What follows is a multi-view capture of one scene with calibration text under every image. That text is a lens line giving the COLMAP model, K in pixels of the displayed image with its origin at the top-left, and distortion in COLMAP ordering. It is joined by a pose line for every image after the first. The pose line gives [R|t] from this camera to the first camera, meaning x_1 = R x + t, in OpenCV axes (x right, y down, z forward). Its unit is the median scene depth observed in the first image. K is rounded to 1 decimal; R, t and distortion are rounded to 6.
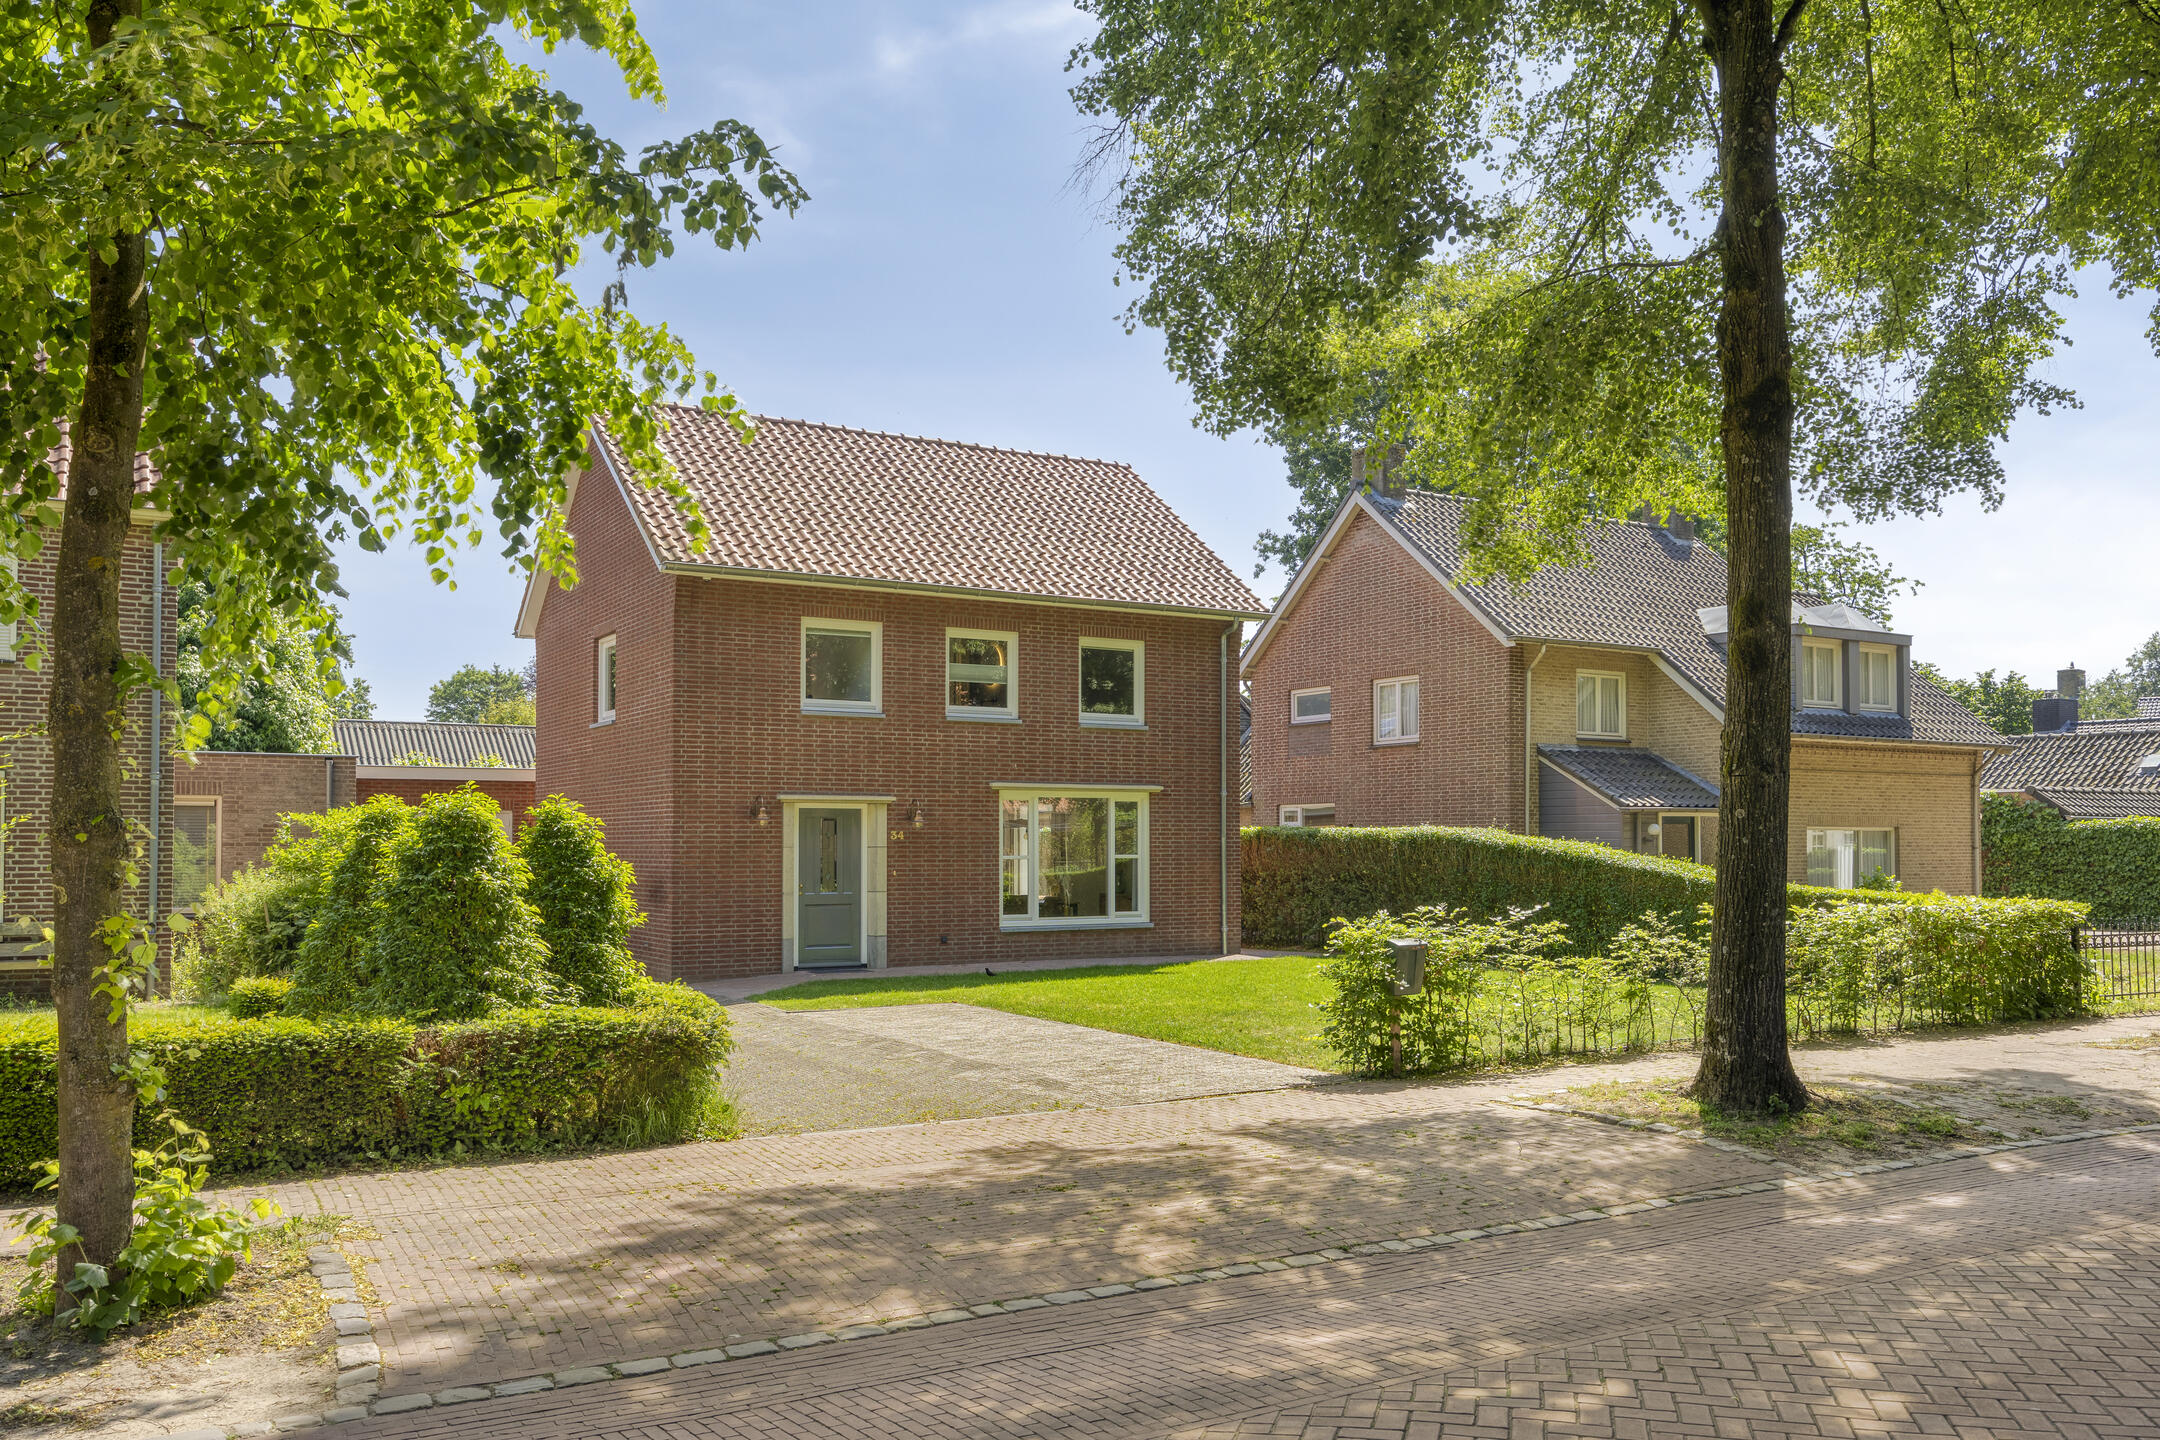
lens RADIAL K [[1726.1, 0, 1084.4], [0, 1726.1, 788.1], [0, 0, 1]] dist [-0.002915, -0.002532]
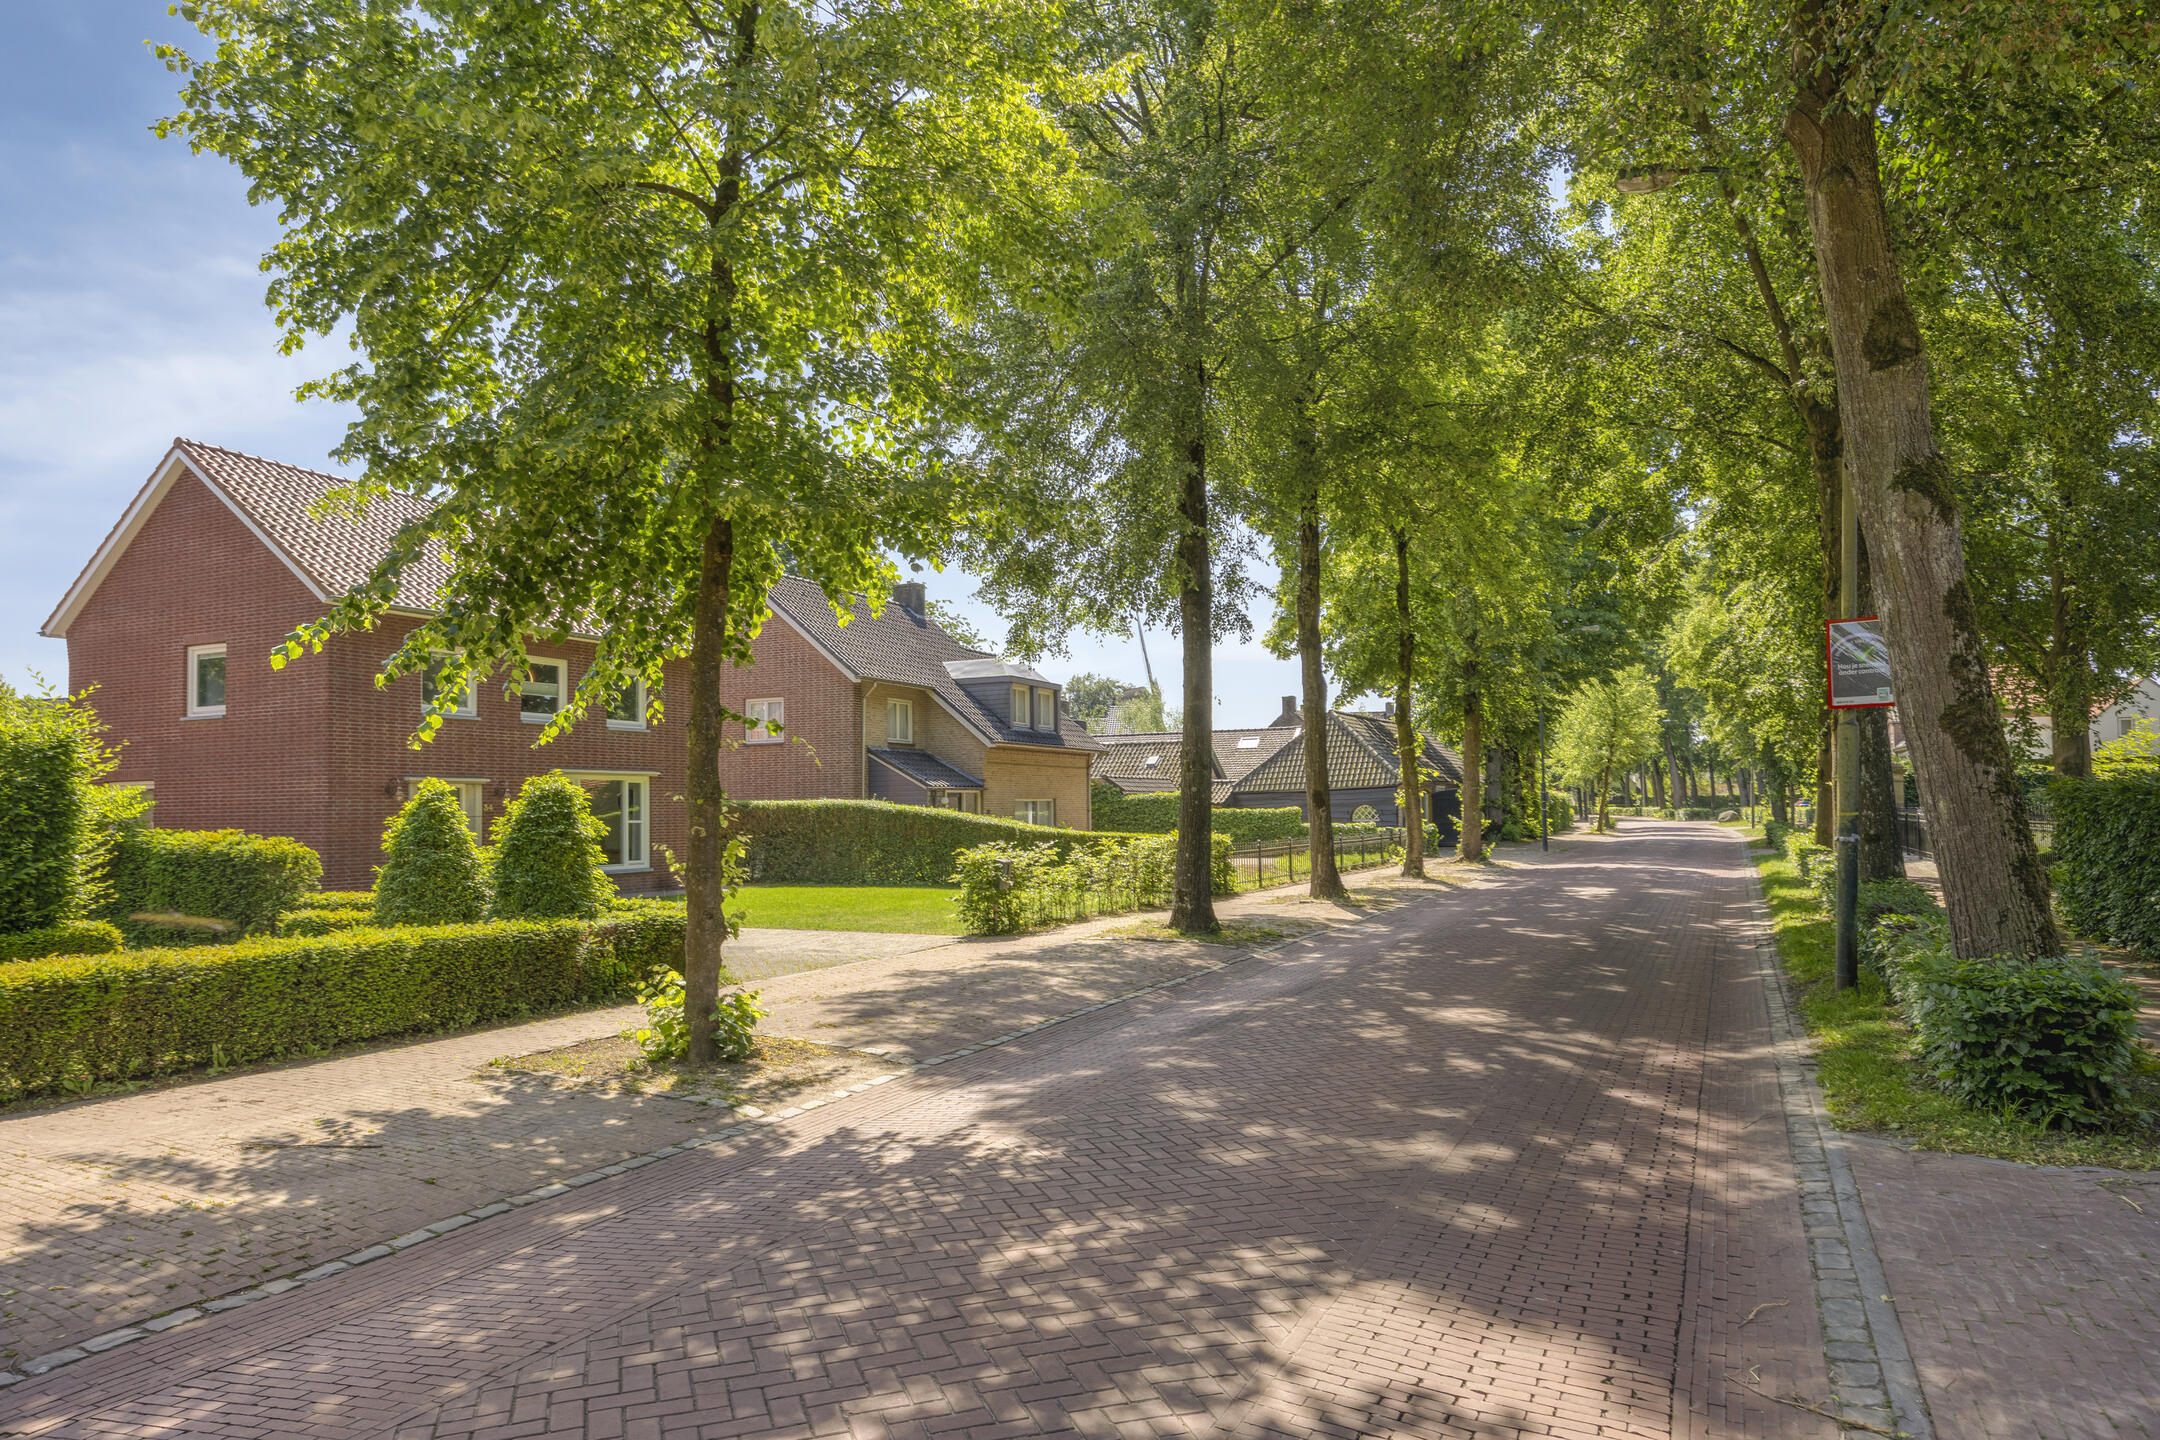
lens RADIAL K [[1361.6, 0, 1080.0], [0, 1361.6, 720.0], [0, 0, 1]] dist [0.000963, 0.000205]
pose [[0.829456, 0.027486, 0.557895, -0.302560], [-0.006146, 0.999177, -0.040089, -0.001166], [-0.558538, 0.029823, 0.828943, -0.135450]]
